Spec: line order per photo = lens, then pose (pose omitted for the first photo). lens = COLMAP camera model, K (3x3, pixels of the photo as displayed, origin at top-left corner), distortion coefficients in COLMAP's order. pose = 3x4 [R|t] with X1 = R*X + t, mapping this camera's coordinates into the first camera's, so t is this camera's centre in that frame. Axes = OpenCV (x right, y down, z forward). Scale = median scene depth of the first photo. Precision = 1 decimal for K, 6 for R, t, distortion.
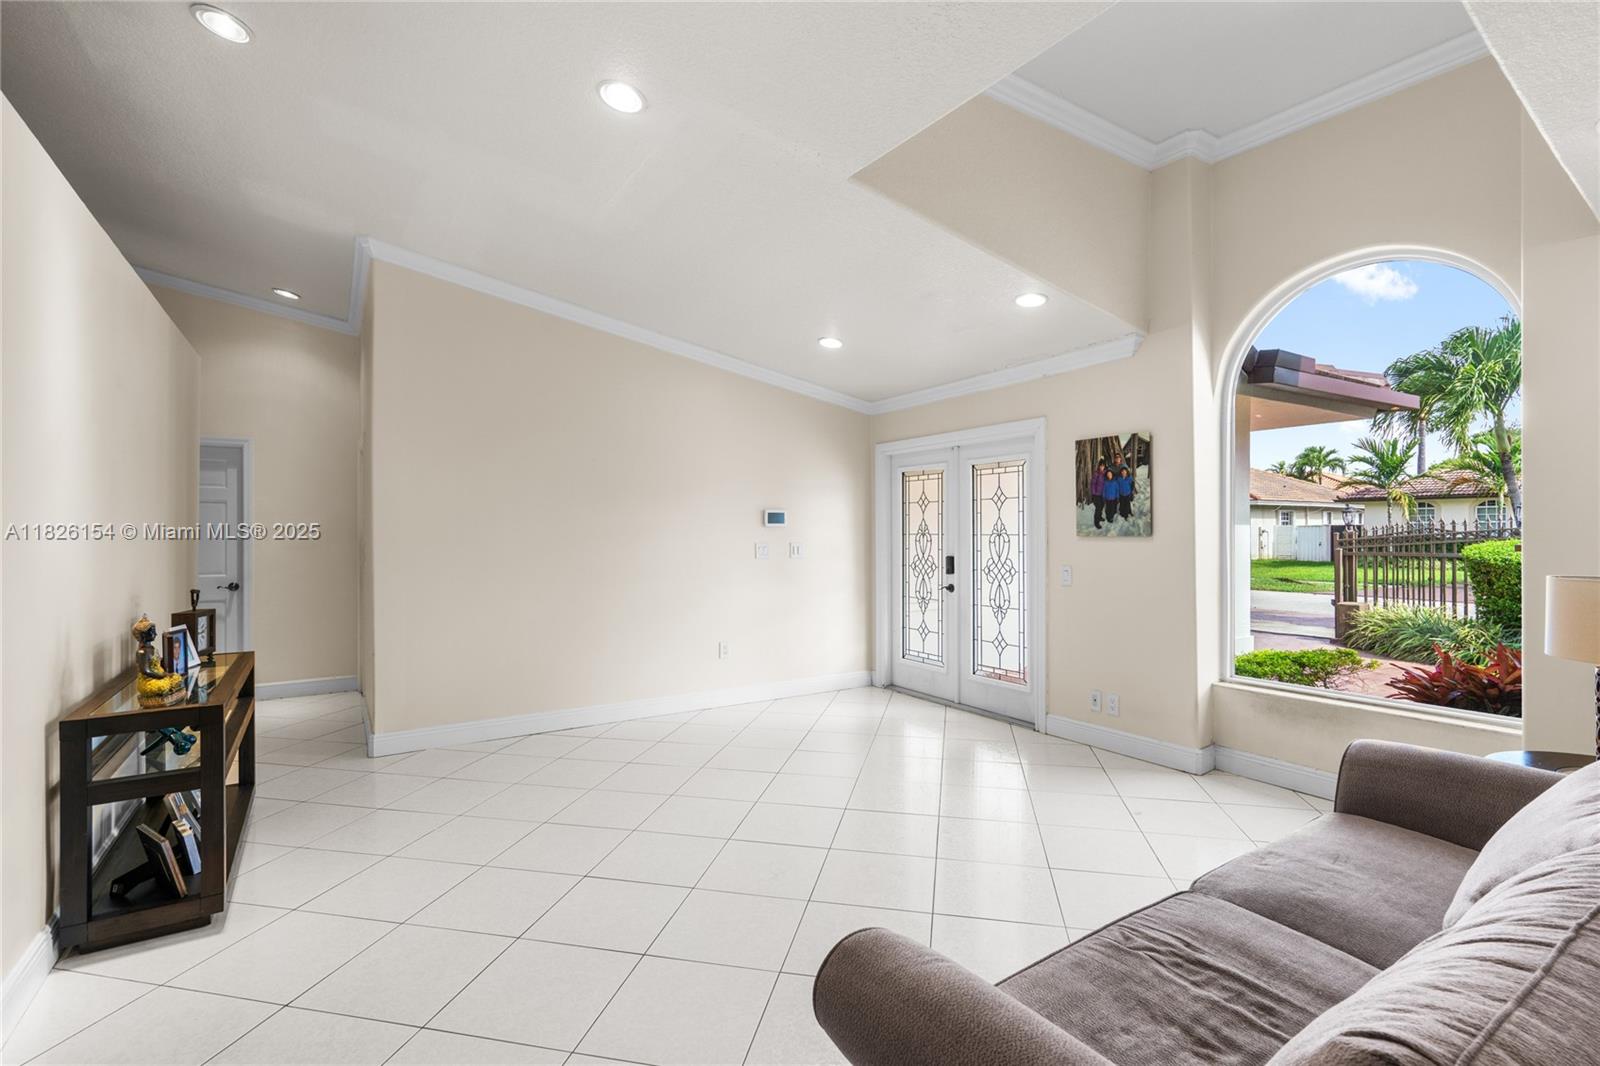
lens RADIAL K [[729.0, 0, 803.9], [0, 729.0, 537.1], [0, 0, 1]] dist [-0.001143, 0.000996]
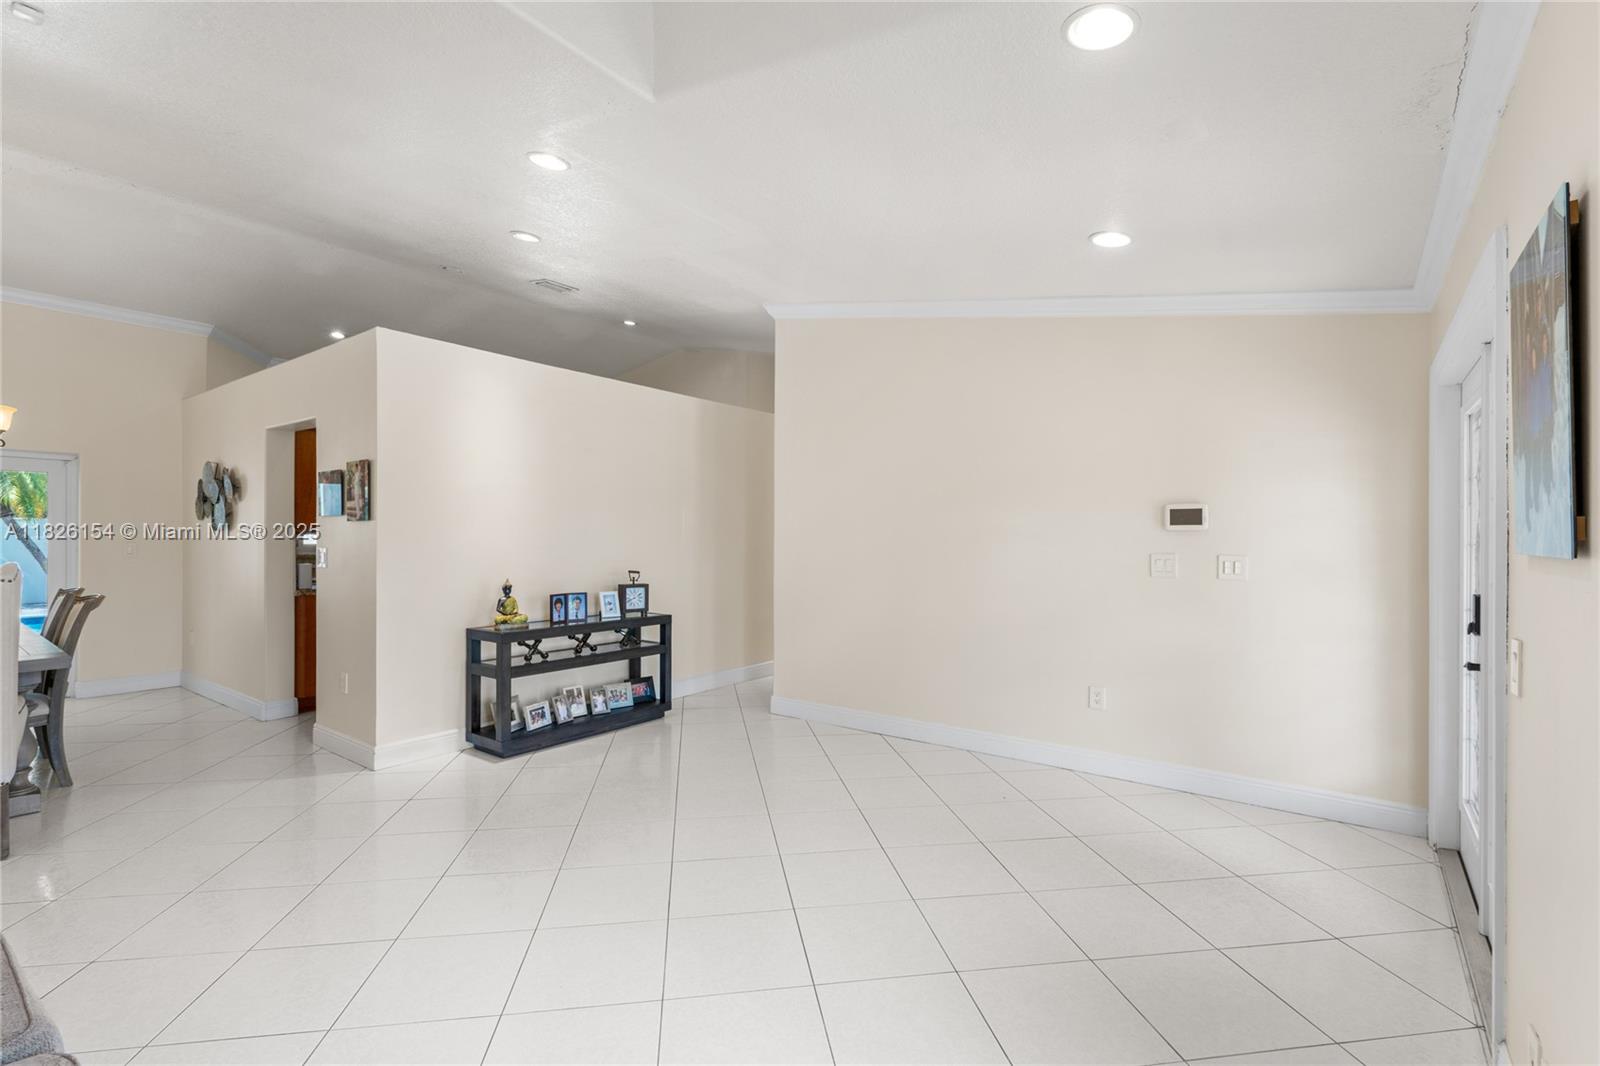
lens RADIAL K [[729.0, 0, 803.9], [0, 729.0, 537.1], [0, 0, 1]] dist [-0.001143, 0.000996]
pose [[0.365742, 0.003595, -0.930709, 0.256919], [-0.015902, 0.999871, -0.002387, -0.000374], [0.930580, 0.015673, 0.365752, 0.249303]]
